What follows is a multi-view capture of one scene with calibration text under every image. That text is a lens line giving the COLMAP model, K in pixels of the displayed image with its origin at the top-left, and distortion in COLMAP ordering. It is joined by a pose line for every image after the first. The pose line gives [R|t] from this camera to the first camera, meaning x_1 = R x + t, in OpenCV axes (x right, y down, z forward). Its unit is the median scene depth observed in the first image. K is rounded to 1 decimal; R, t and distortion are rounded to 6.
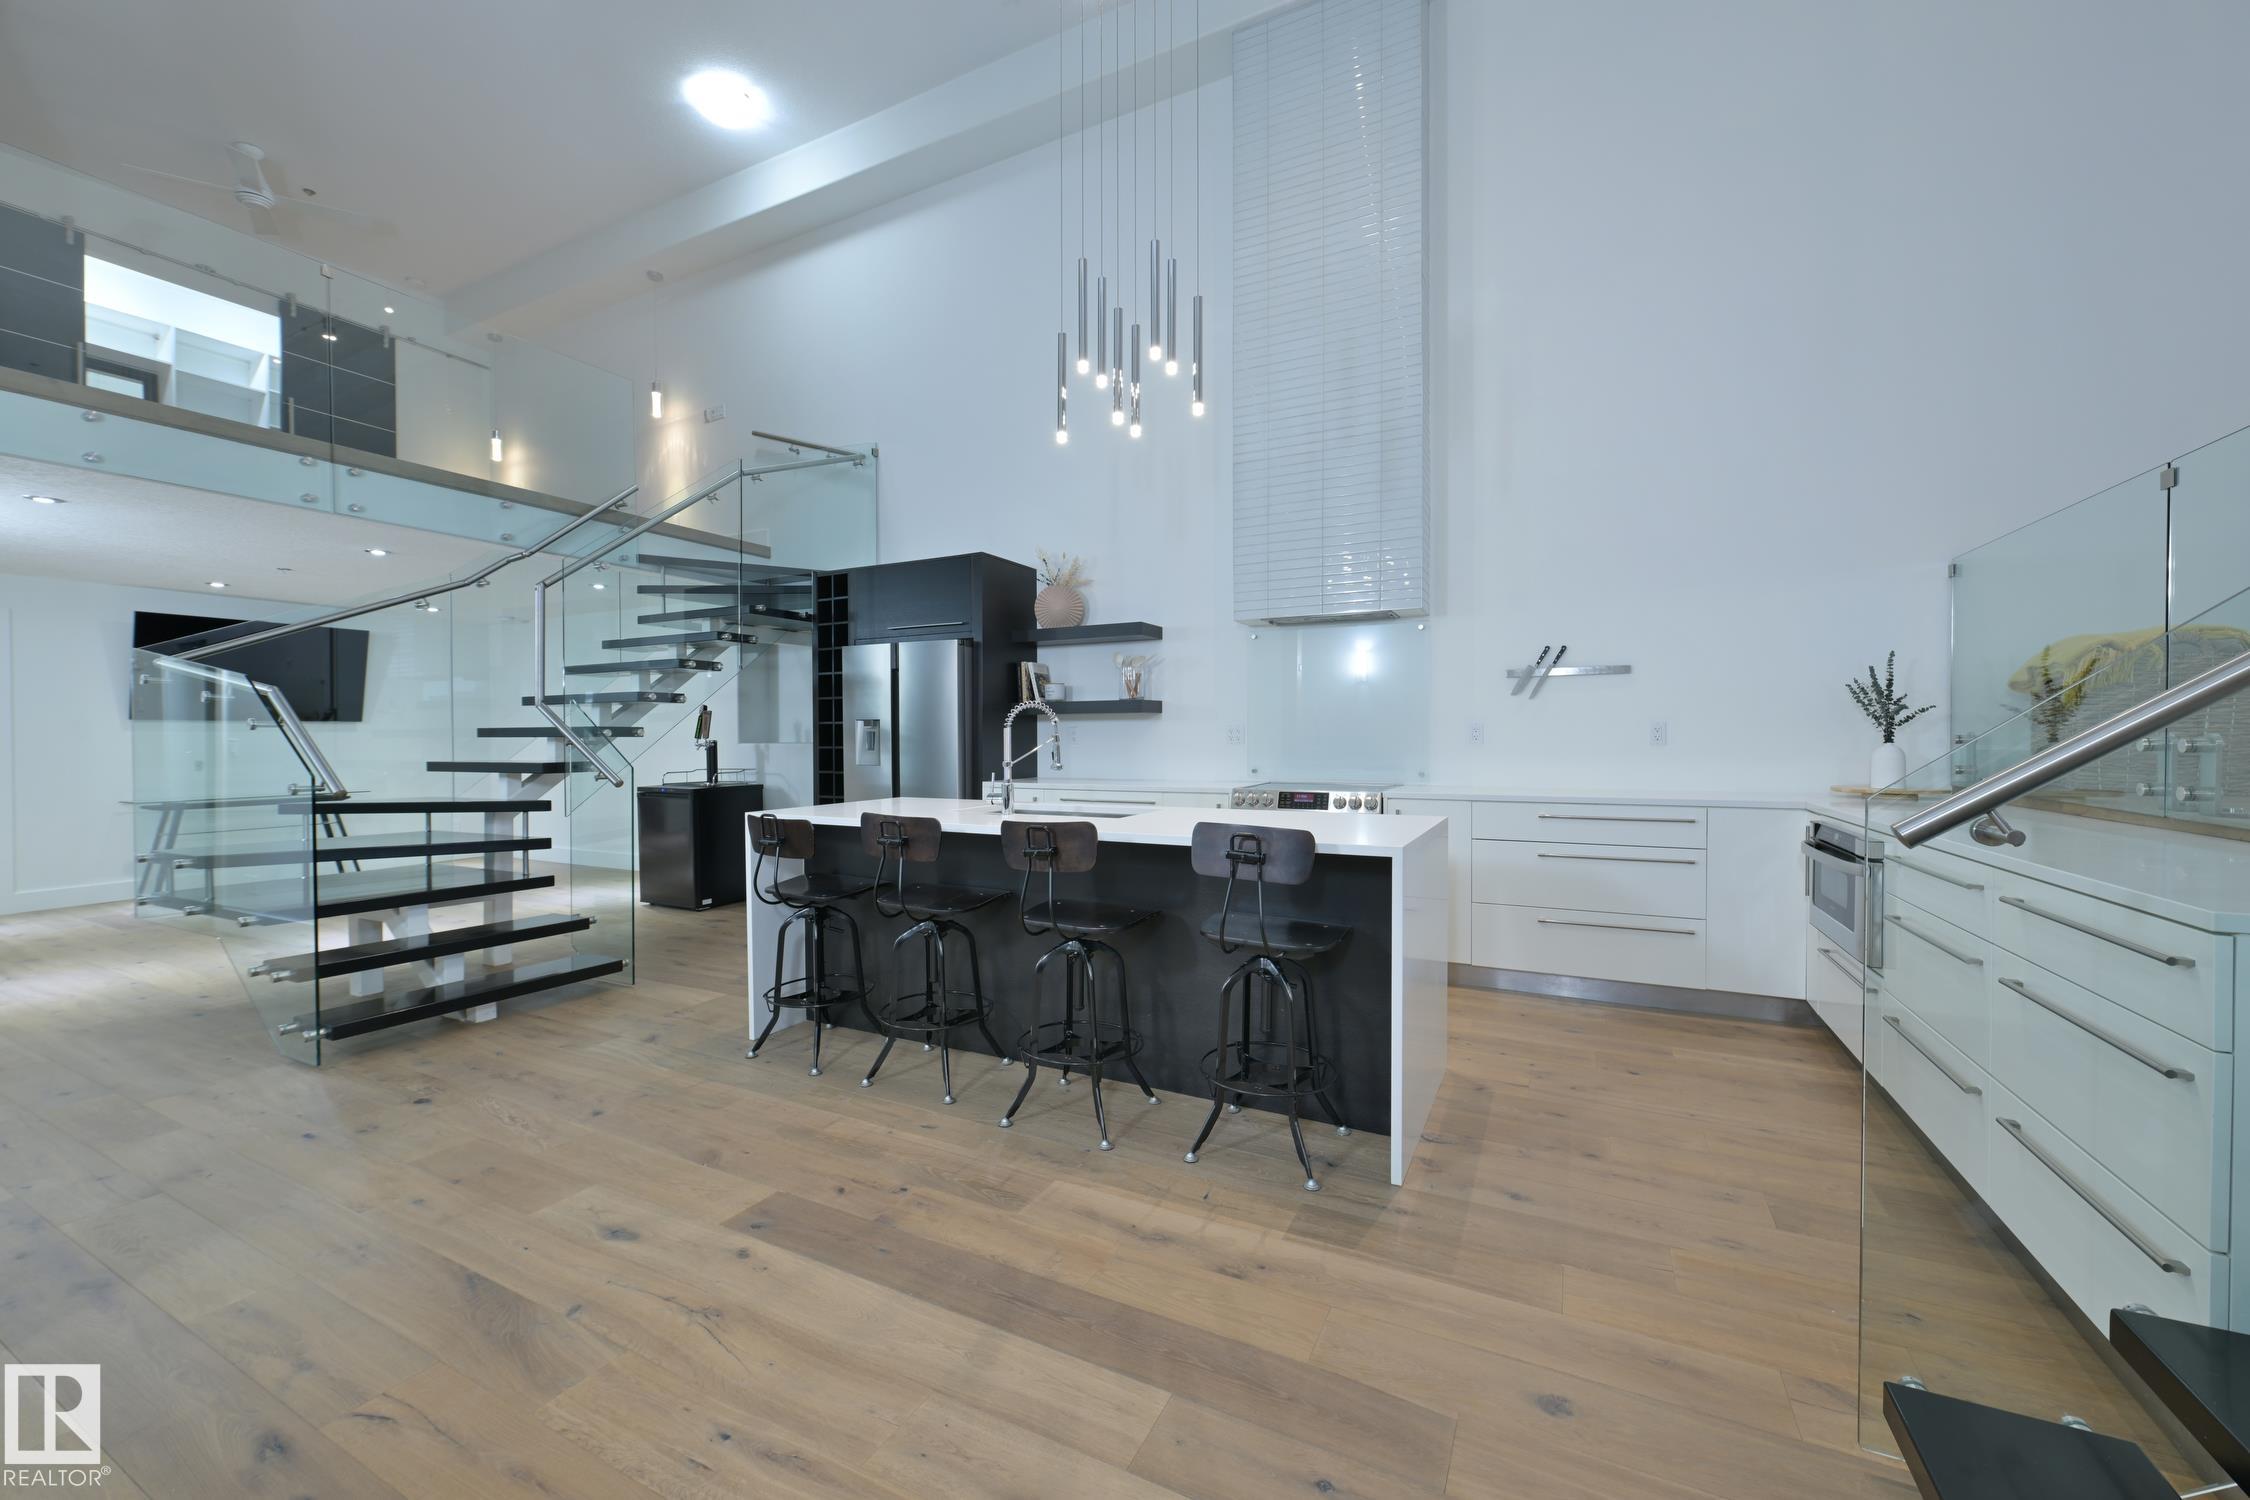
lens RADIAL K [[881.8, 0, 1117.5], [0, 881.8, 752.4], [0, 0, 1]] dist [-0.001738, -0.000650]
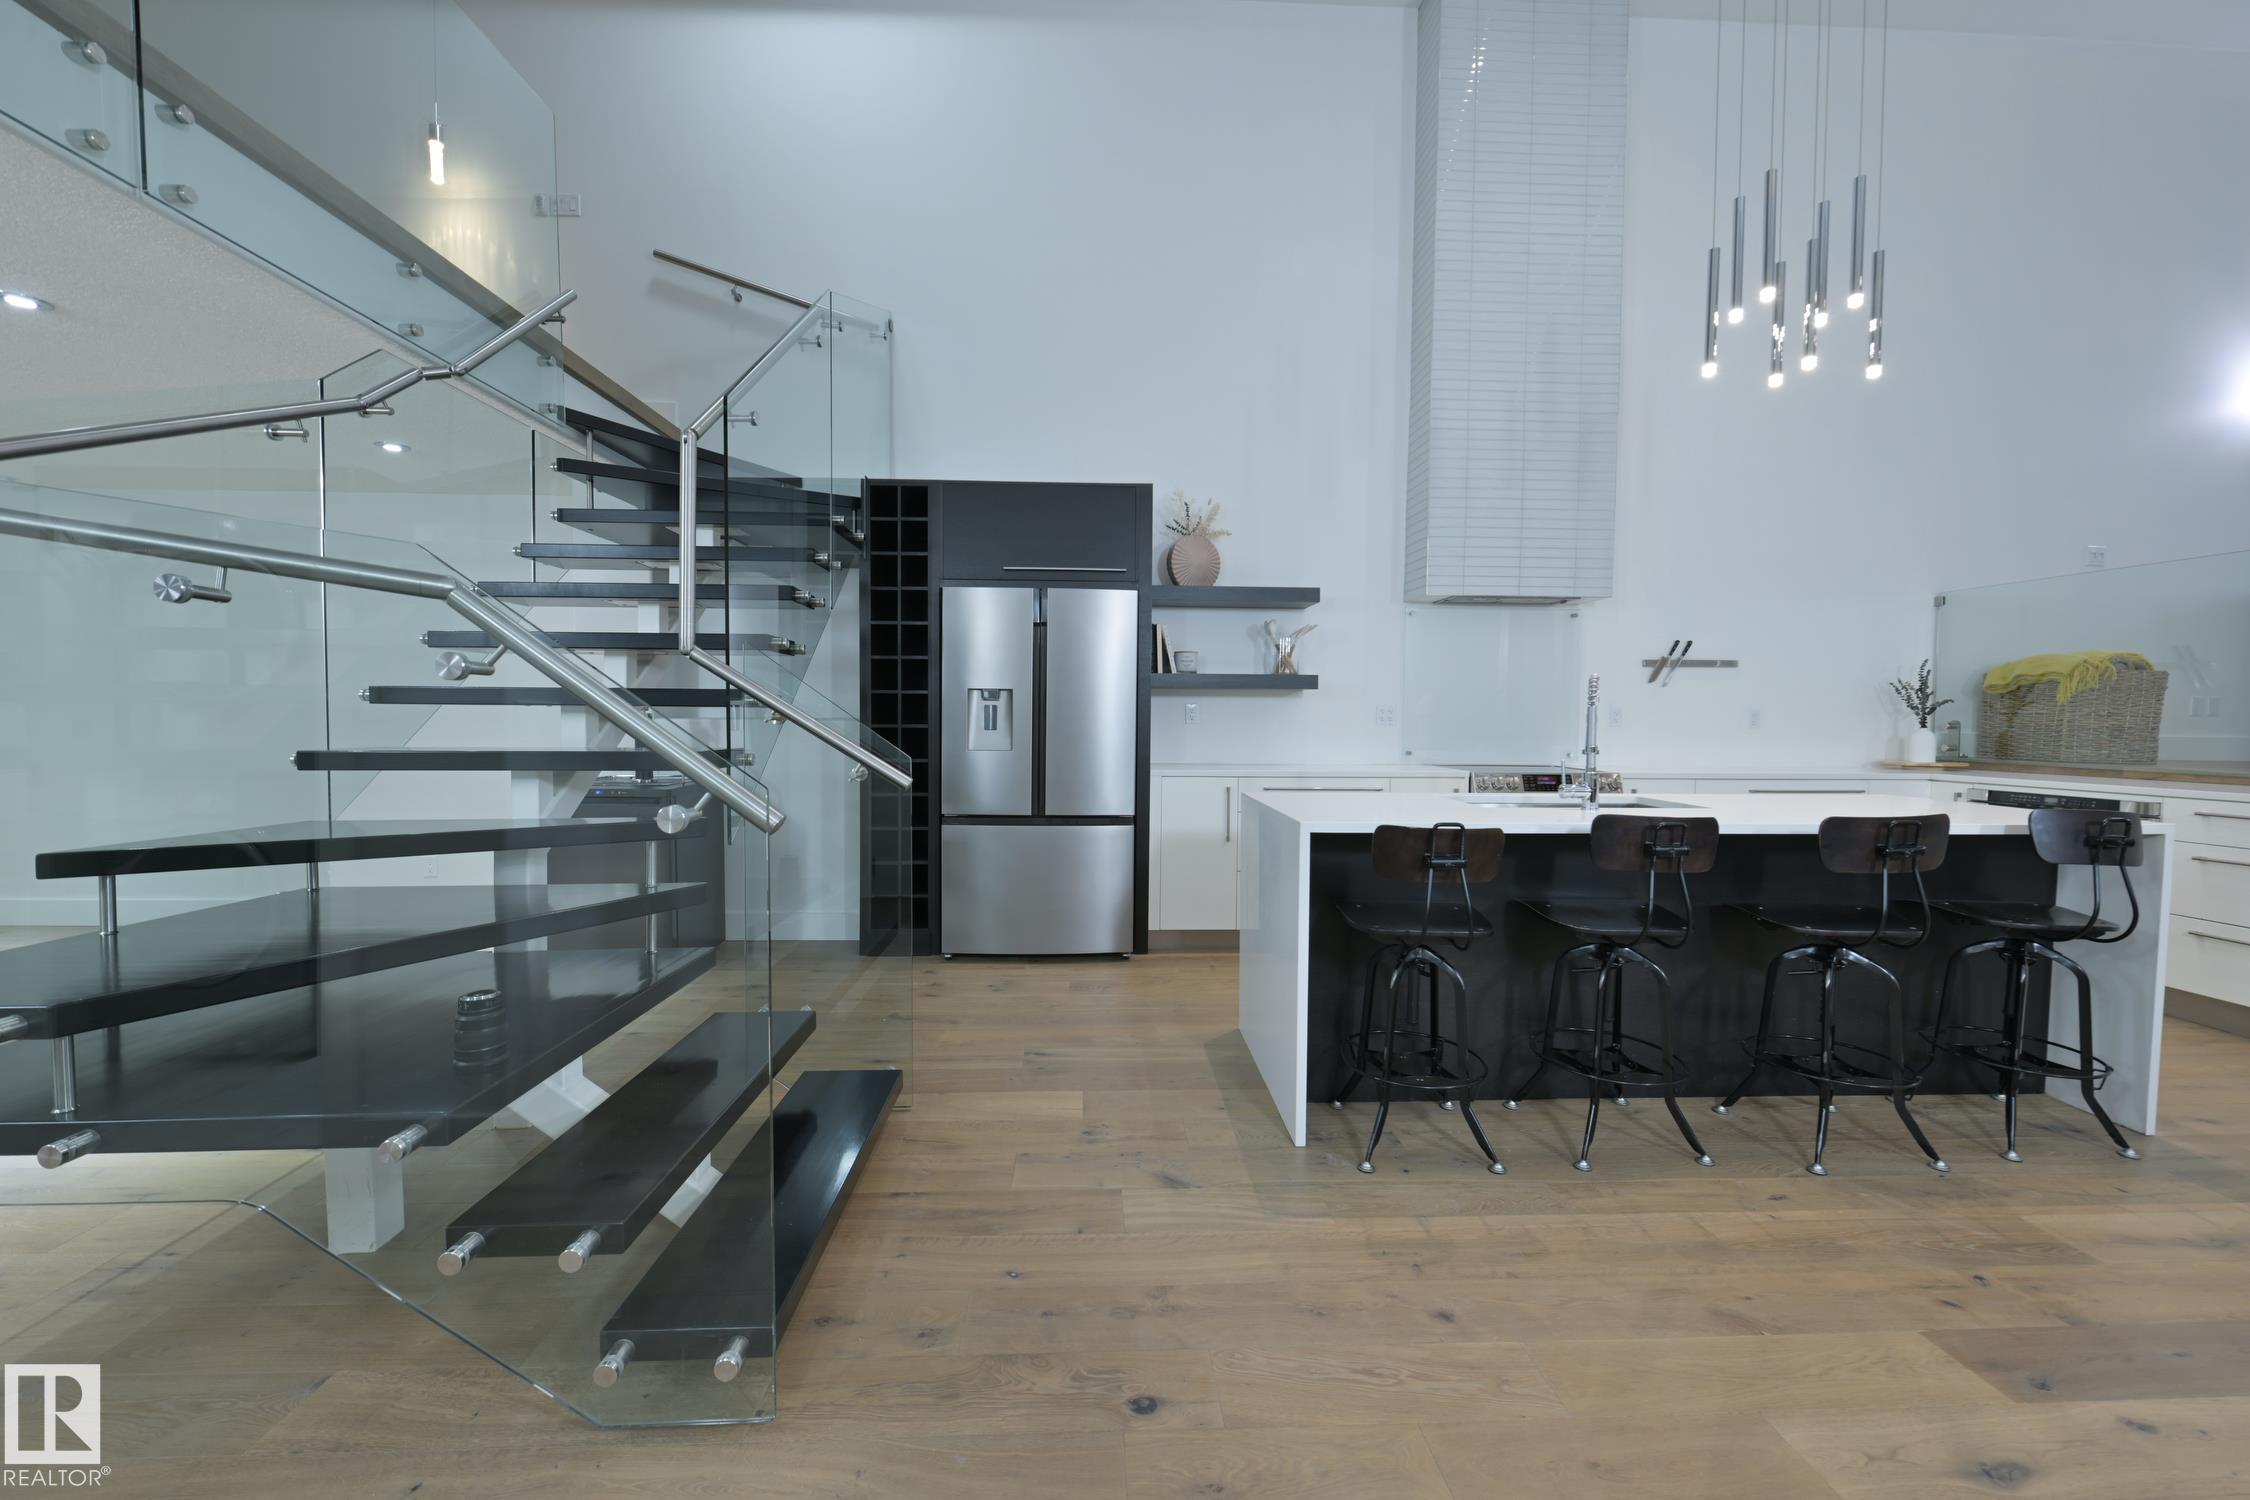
lens RADIAL K [[889.4, 0, 1118.9], [0, 889.4, 750.8], [0, 0, 1]] dist [-0.002114, -0.000505]
pose [[0.866702, -0.008541, 0.498754, -0.584710], [-0.002181, 0.999779, 0.020910, -0.001037], [-0.498822, -0.019211, 0.866491, 0.307993]]
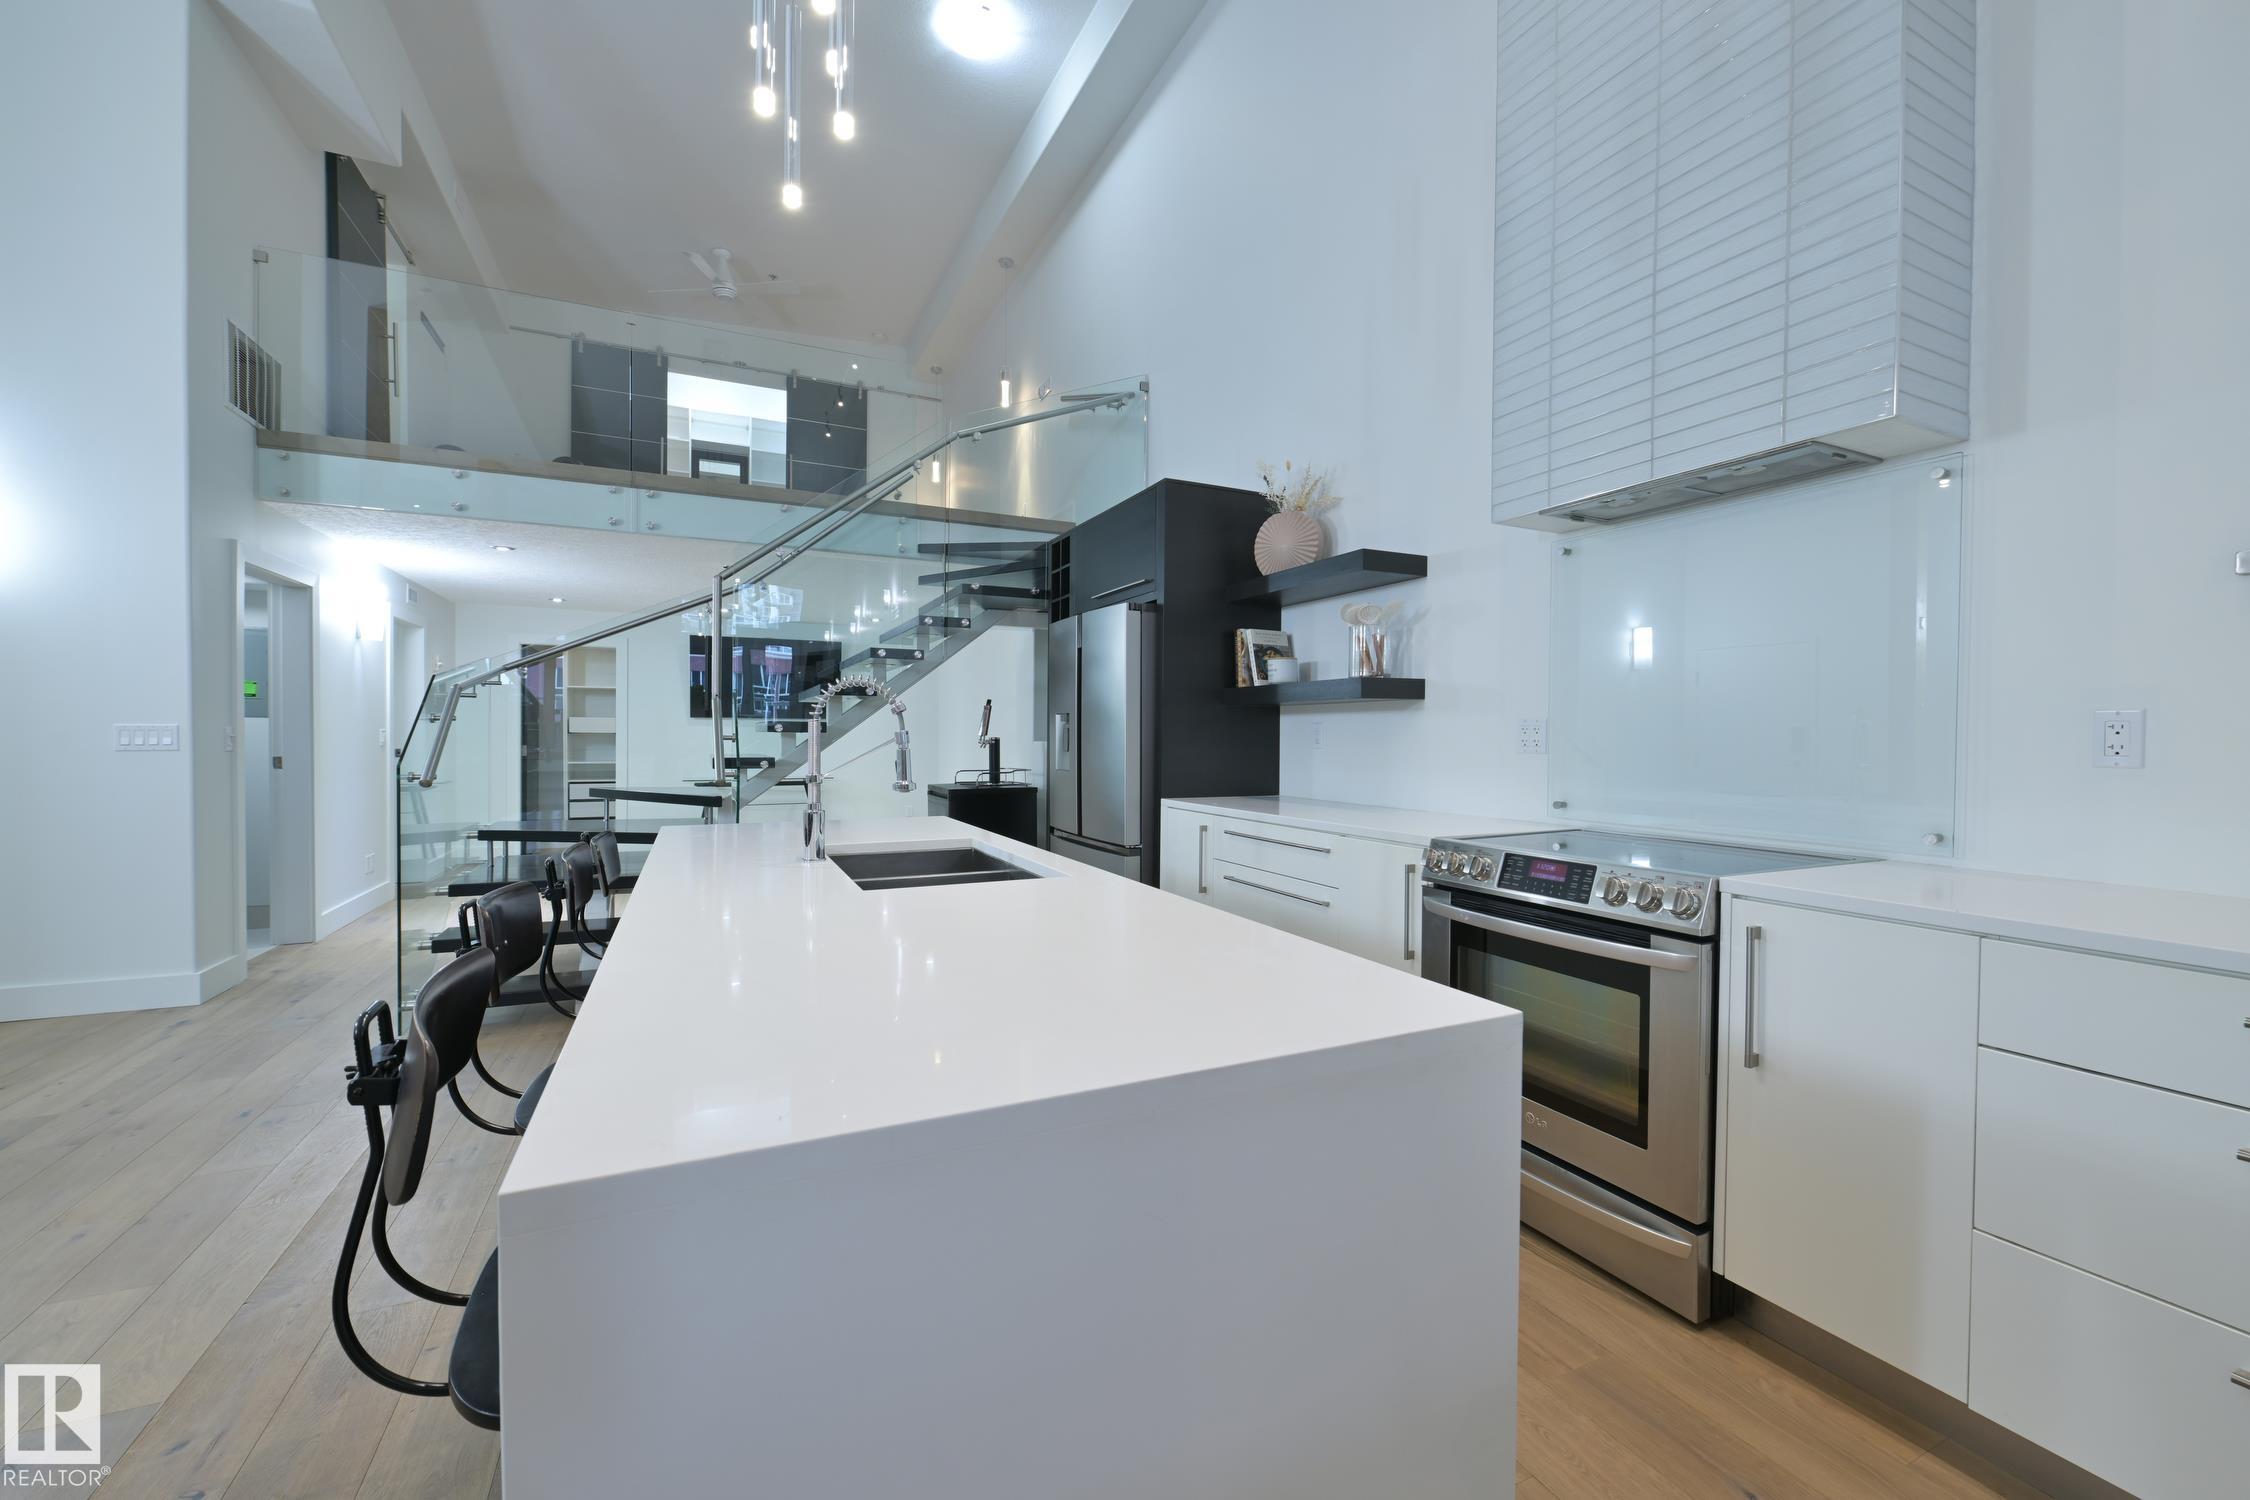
lens RADIAL K [[895.6, 0, 1123.4], [0, 895.6, 756.3], [0, 0, 1]] dist [-0.006126, -0.000223]
pose [[0.794809, 0.022634, -0.606438, 0.264427], [-0.019636, 0.999740, 0.011578, -0.008749], [0.606542, 0.002705, 0.795047, 0.398567]]
